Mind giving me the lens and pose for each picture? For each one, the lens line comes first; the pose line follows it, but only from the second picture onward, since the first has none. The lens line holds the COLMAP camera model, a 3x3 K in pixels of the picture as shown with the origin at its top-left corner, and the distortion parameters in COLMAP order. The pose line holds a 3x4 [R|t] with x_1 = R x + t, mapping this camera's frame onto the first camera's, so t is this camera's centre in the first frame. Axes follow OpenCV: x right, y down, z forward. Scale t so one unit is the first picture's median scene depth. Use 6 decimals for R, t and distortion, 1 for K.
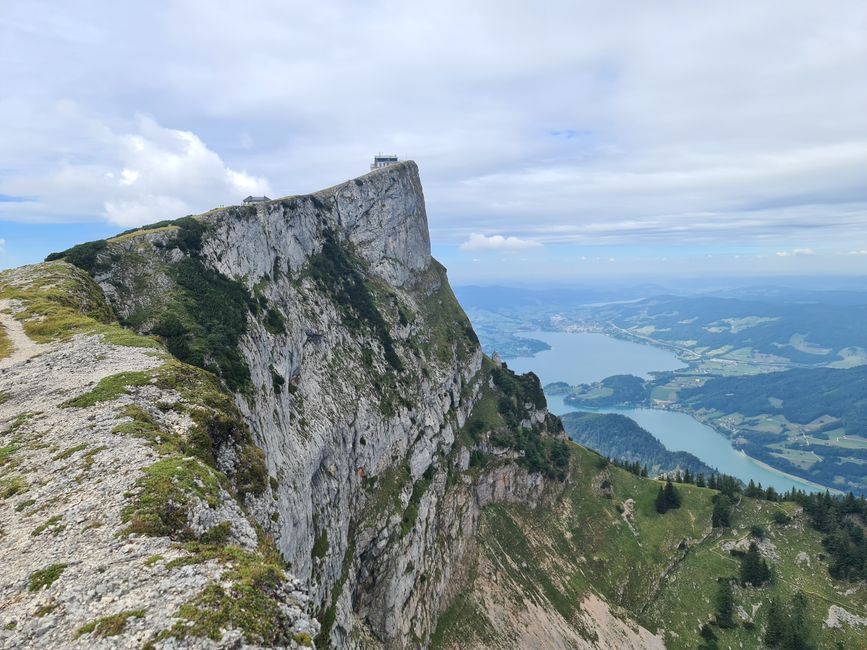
lens RADIAL K [[627.0, 0, 436.3], [0, 627.0, 319.9], [0, 0, 1]] dist [0.076800, -0.005227]
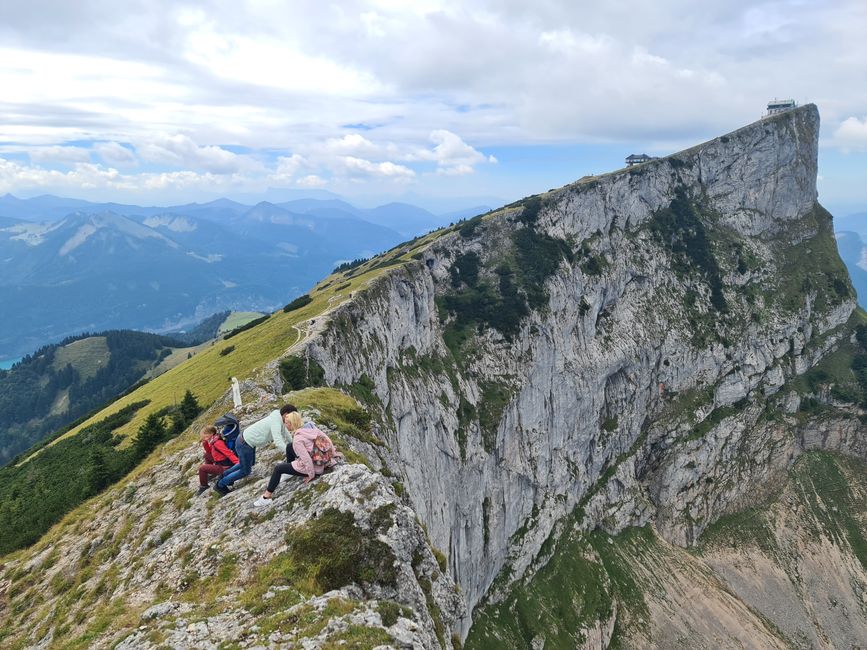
lens RADIAL K [[627.0, 0, 432.8], [0, 627.0, 326.2], [0, 0, 1]] dist [0.076800, -0.005227]
pose [[0.762269, 0.149107, -0.629851, 0.287774], [-0.060965, 0.985318, 0.159476, -0.051194], [0.644382, -0.083165, 0.760168, -0.251731]]
